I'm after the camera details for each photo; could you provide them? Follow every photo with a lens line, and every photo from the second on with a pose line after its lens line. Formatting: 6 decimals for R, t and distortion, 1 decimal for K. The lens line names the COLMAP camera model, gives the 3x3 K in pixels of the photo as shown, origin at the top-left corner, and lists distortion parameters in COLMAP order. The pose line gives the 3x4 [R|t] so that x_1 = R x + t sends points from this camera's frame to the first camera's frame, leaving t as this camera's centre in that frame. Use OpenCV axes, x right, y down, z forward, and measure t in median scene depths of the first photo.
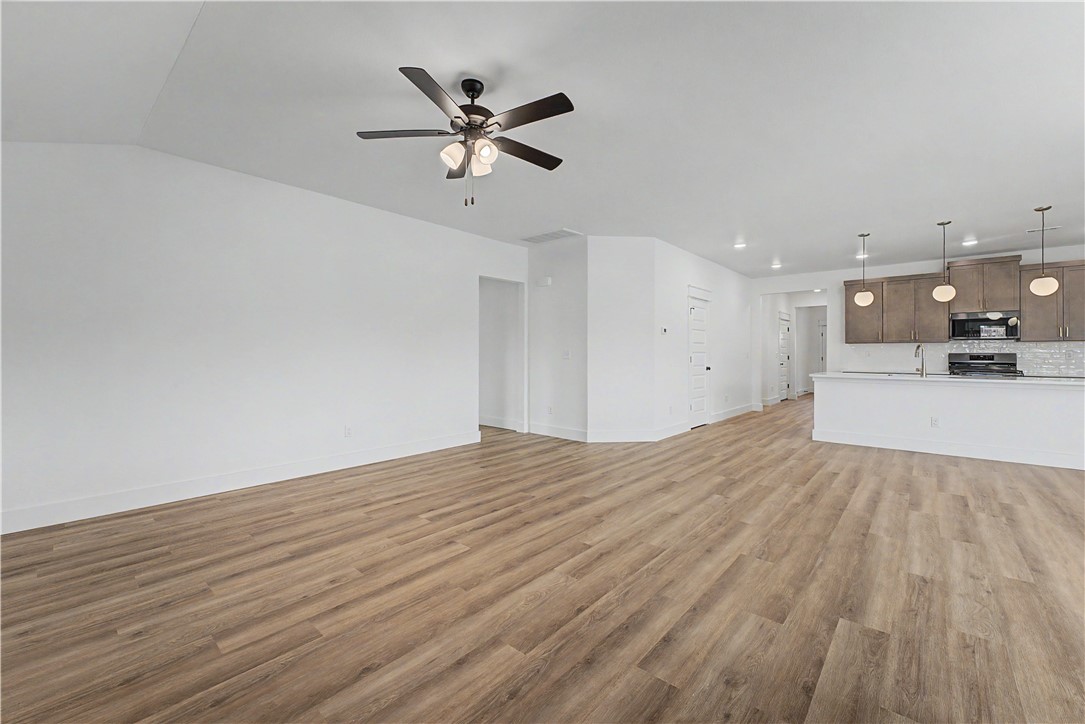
lens RADIAL K [[443.2, 0, 547.2], [0, 443.2, 351.6], [0, 0, 1]] dist [0.004519, -0.000660]
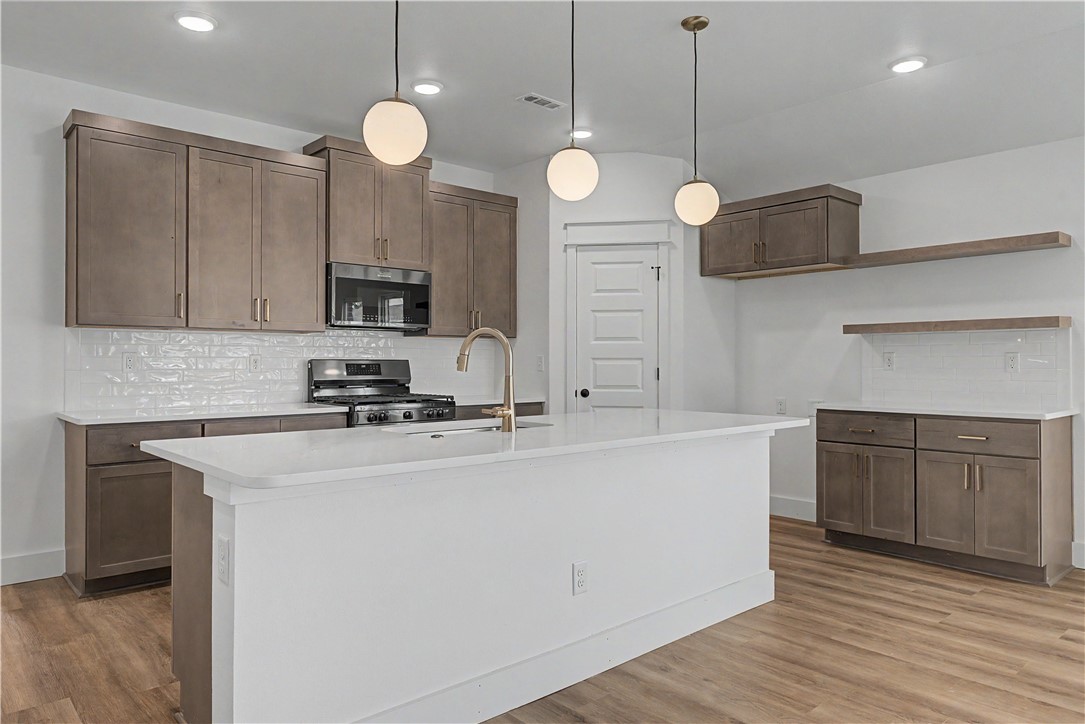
lens RADIAL K [[717.7, 0, 539.7], [0, 717.7, 354.8], [0, 0, 1]] dist [0.007800, -0.001061]
pose [[0.138987, 0.010595, 0.990238, 1.280184], [-0.005170, 0.999937, -0.009973, 0.024117], [-0.990281, -0.003733, 0.139033, 3.313278]]
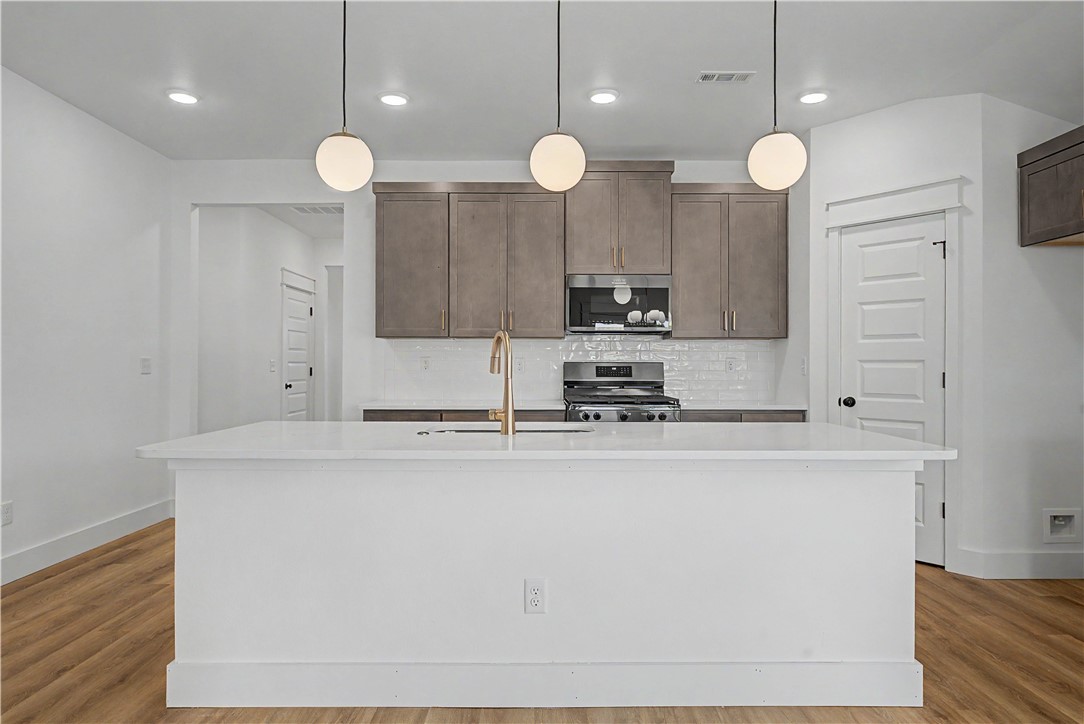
lens RADIAL K [[663.5, 0, 545.1], [0, 663.5, 362.5], [0, 0, 1]] dist [0.006252, -0.001227]
pose [[0.760113, 0.002429, 0.649786, 2.072585], [-0.004703, 0.999987, 0.001763, 0.014316], [-0.649774, -0.004396, 0.760115, 2.296343]]
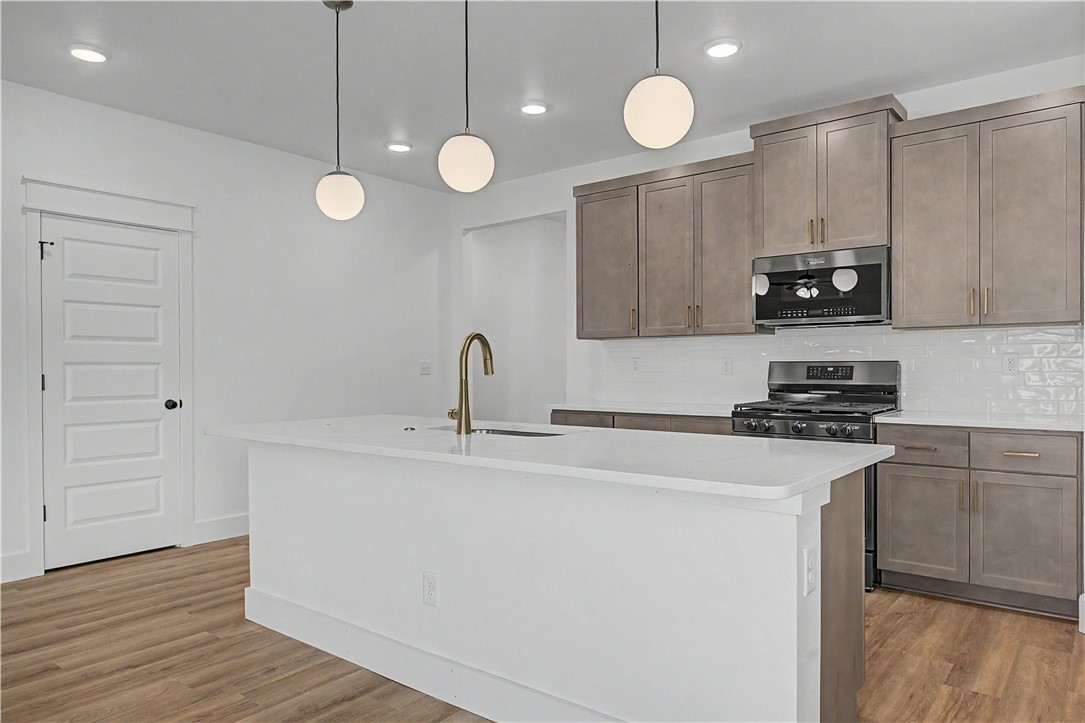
lens RADIAL K [[716.8, 0, 546.8], [0, 716.8, 370.4], [0, 0, 1]] dist [-0.003358, 0.002309]
pose [[0.999268, -0.007142, 0.037577, 3.247190], [0.006766, 0.999926, 0.010119, 0.017689], [-0.037647, -0.009858, 0.999242, 1.764756]]
